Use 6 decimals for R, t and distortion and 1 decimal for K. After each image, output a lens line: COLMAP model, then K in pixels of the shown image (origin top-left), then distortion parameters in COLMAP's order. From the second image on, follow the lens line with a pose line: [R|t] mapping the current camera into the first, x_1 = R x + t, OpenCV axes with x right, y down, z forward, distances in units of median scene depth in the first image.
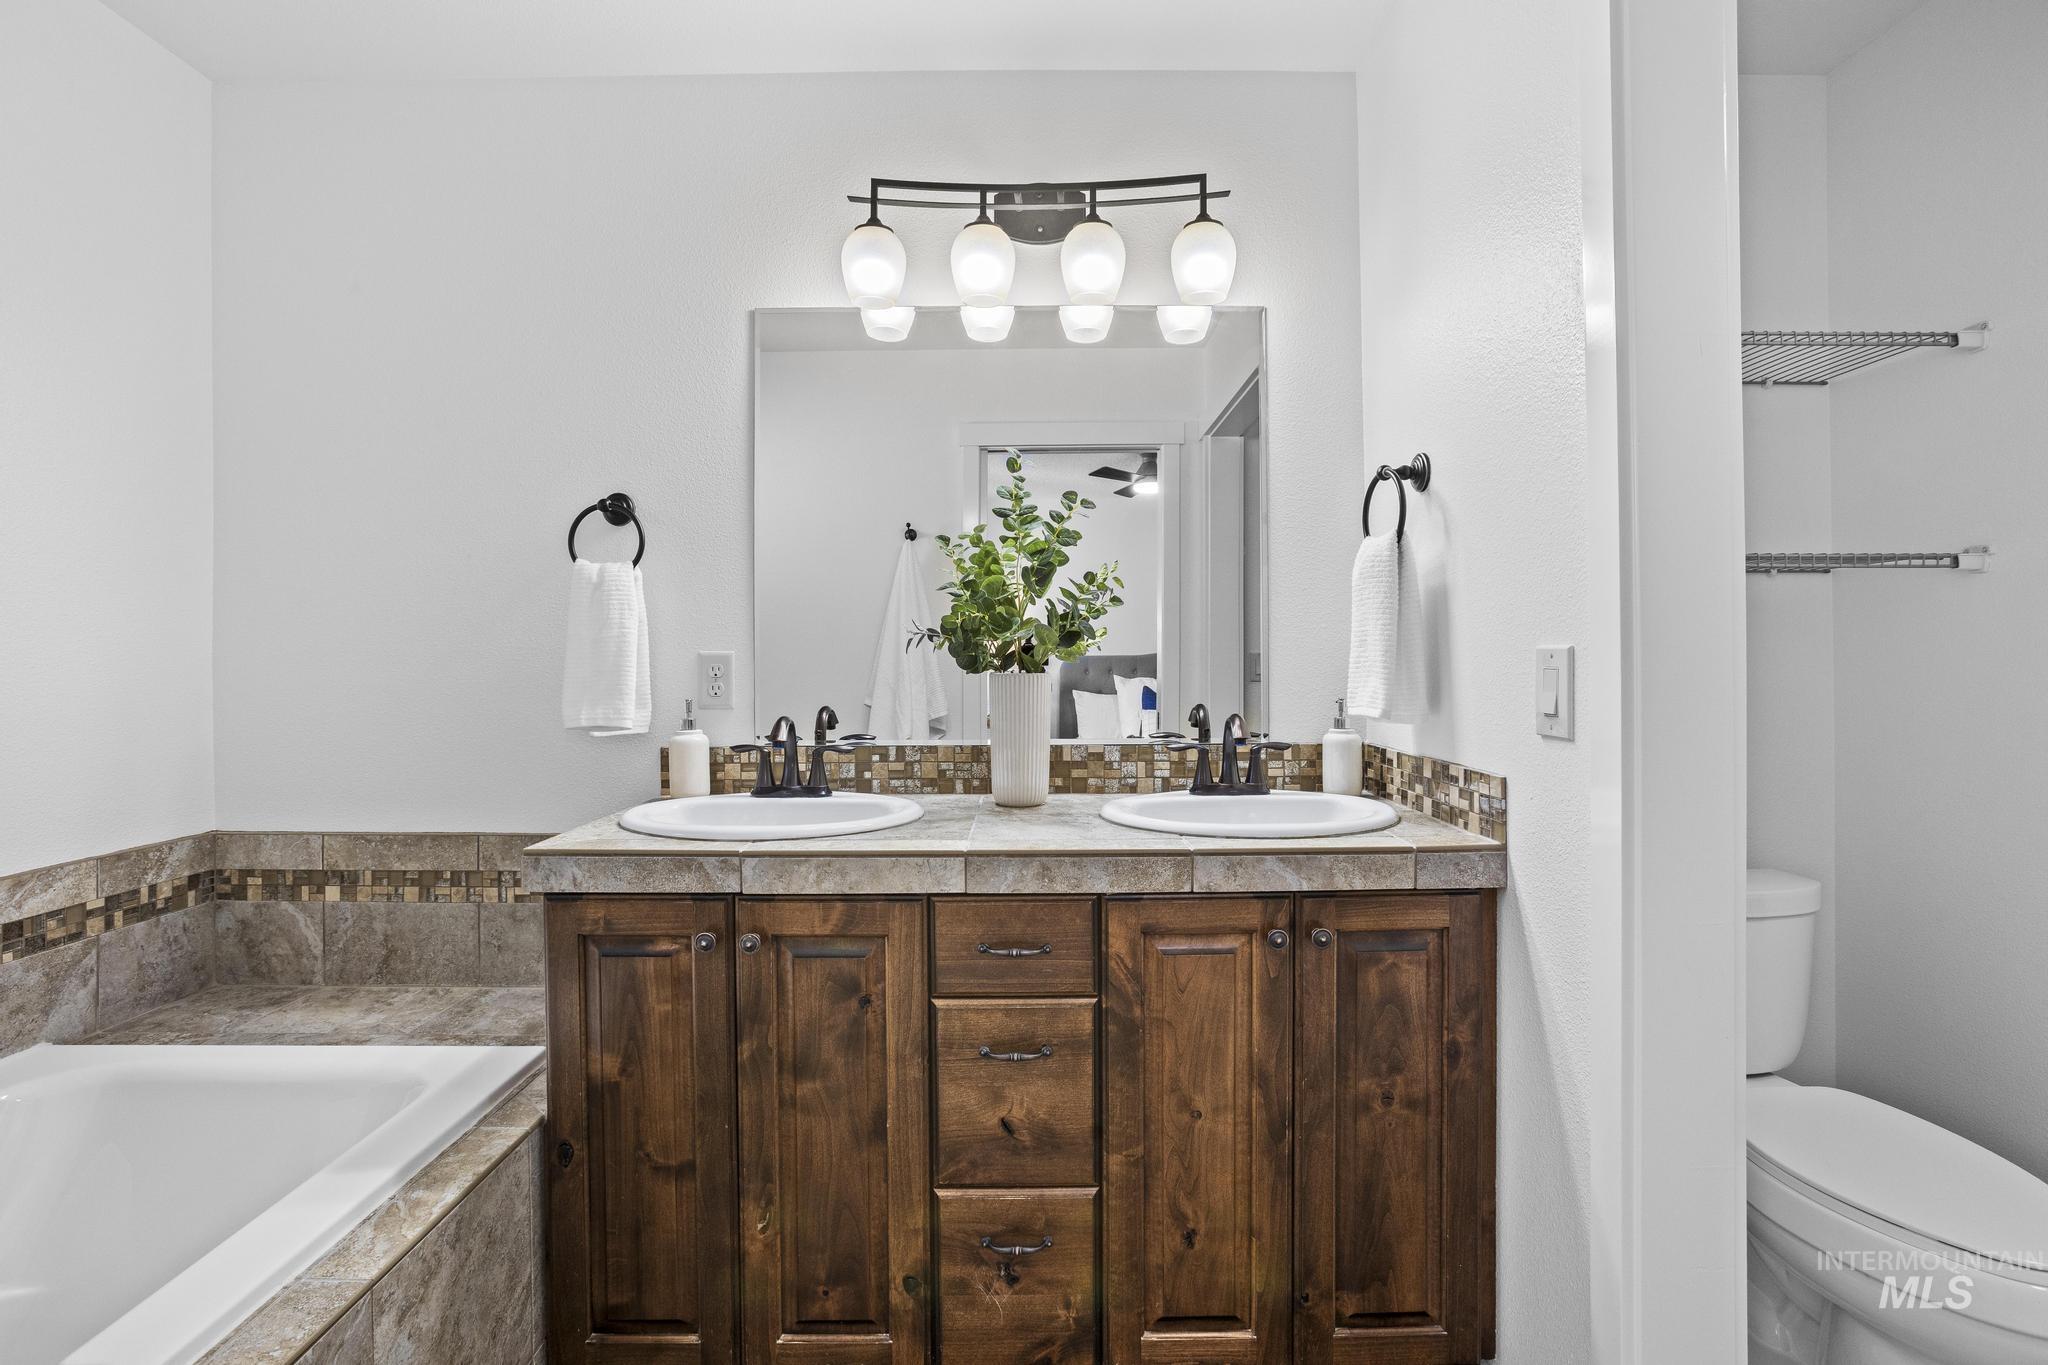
lens RADIAL K [[951.5, 0, 1028.4], [0, 951.5, 669.4], [0, 0, 1]] dist [-0.017602, 0.001678]
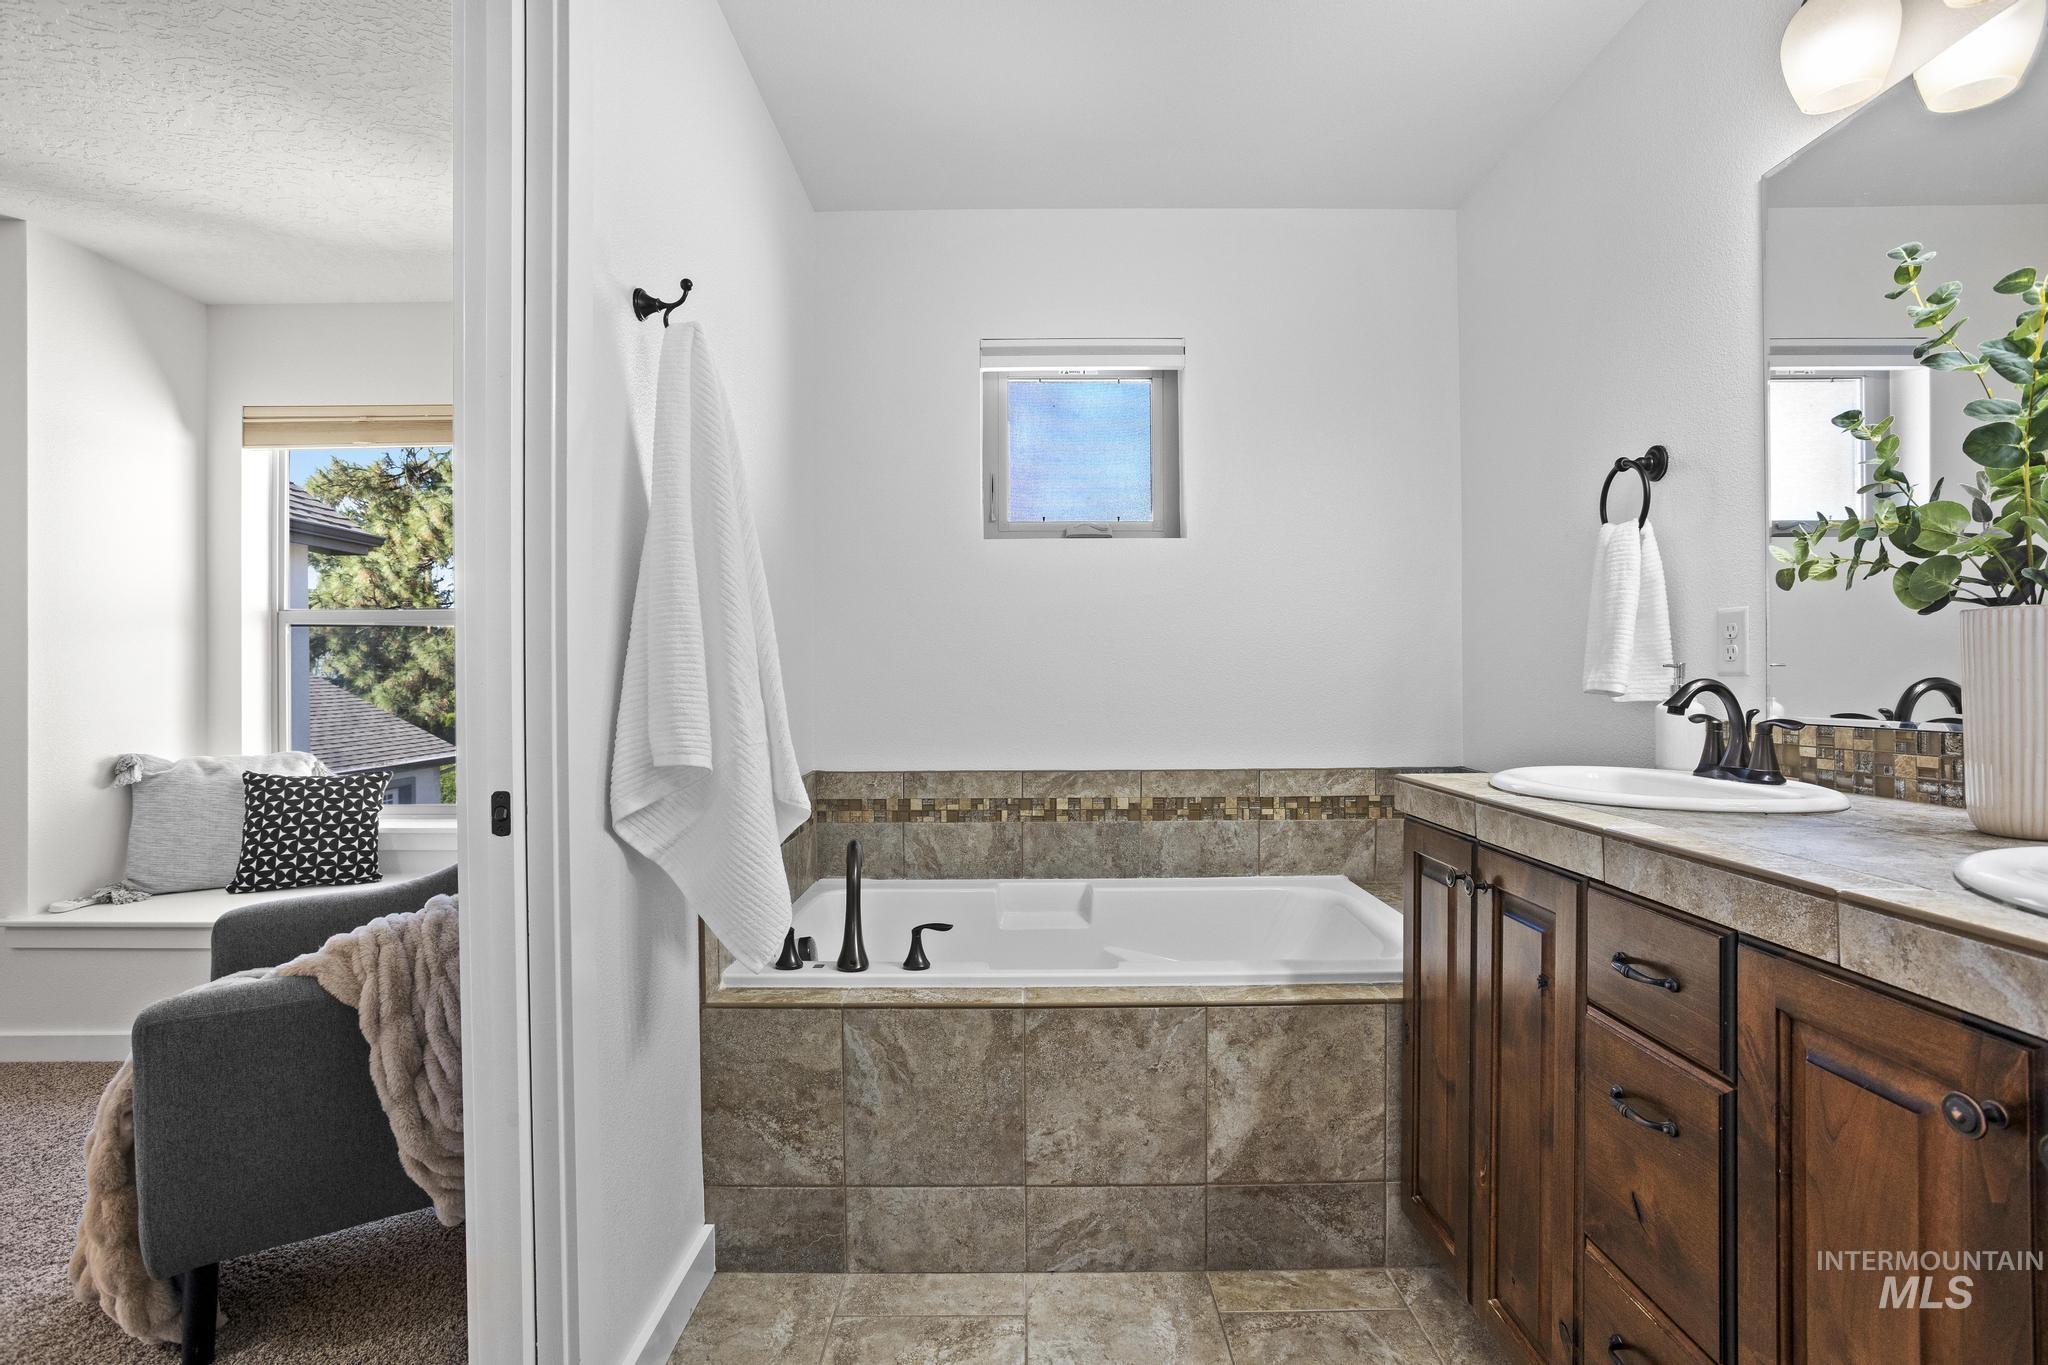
lens RADIAL K [[991.7, 0, 1030.7], [0, 991.7, 682.8], [0, 0, 1]] dist [-0.022641, 0.014100]
pose [[-0.003863, 0.005808, -0.999976, 0.750292], [-0.010587, 0.999927, 0.005849, 0.067675], [0.999936, 0.010610, -0.003801, 0.517019]]
